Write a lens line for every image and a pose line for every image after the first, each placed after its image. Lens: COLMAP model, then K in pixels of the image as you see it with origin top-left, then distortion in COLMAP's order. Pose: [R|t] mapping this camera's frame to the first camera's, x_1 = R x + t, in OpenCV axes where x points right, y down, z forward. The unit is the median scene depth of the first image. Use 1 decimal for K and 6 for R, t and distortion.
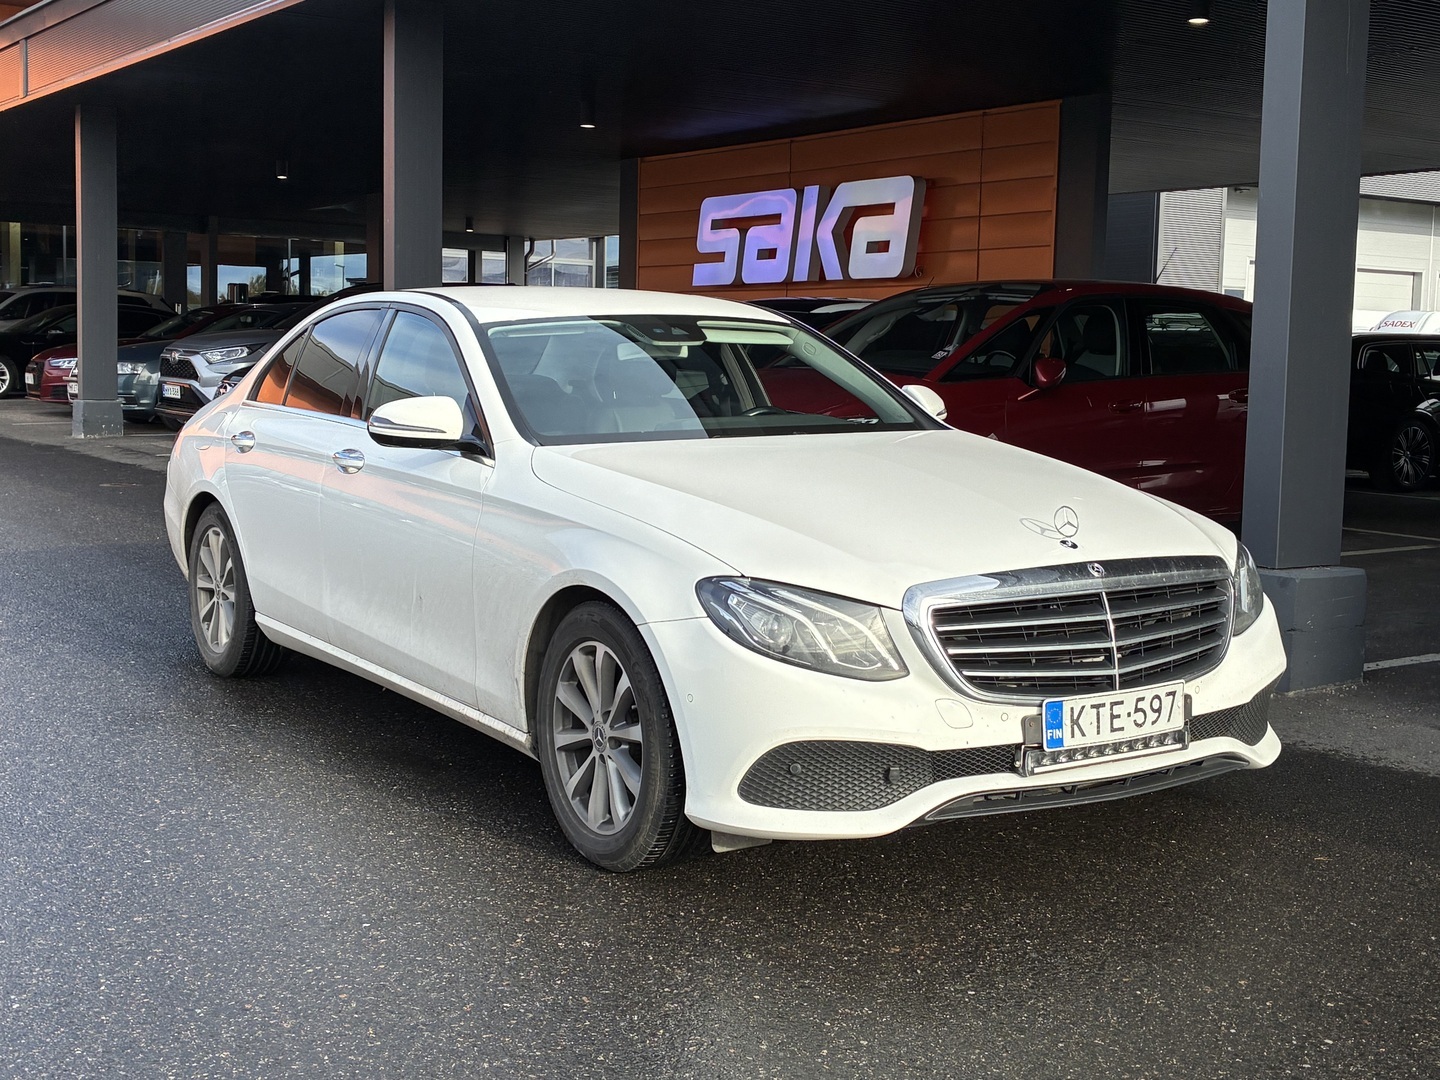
lens RADIAL K [[1879.2, 0, 719.8], [0, 1879.2, 542.2], [0, 0, 1]] dist [0.014286, 0.000000]
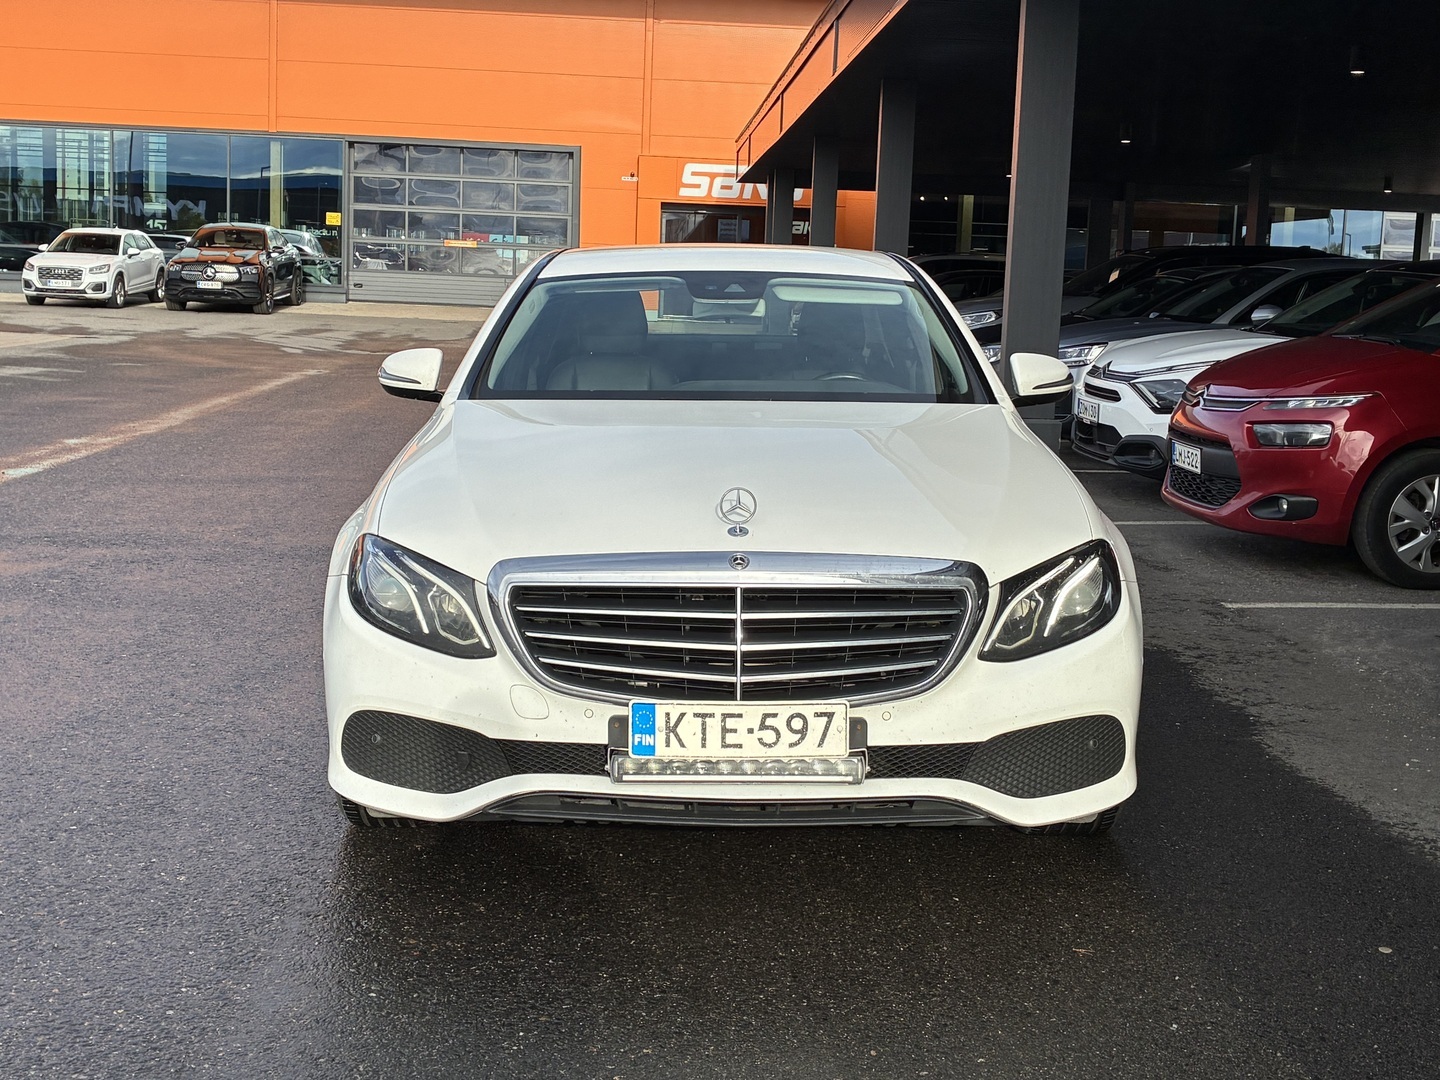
lens RADIAL K [[1879.2, 0, 722.0], [0, 1879.2, 537.3], [0, 0, 1]] dist [0.014286, 0.000000]
pose [[0.845506, 0.074827, -0.528697, 0.658732], [-0.067887, 0.997161, 0.032563, -0.024012], [0.529633, 0.008359, 0.848186, 0.263697]]
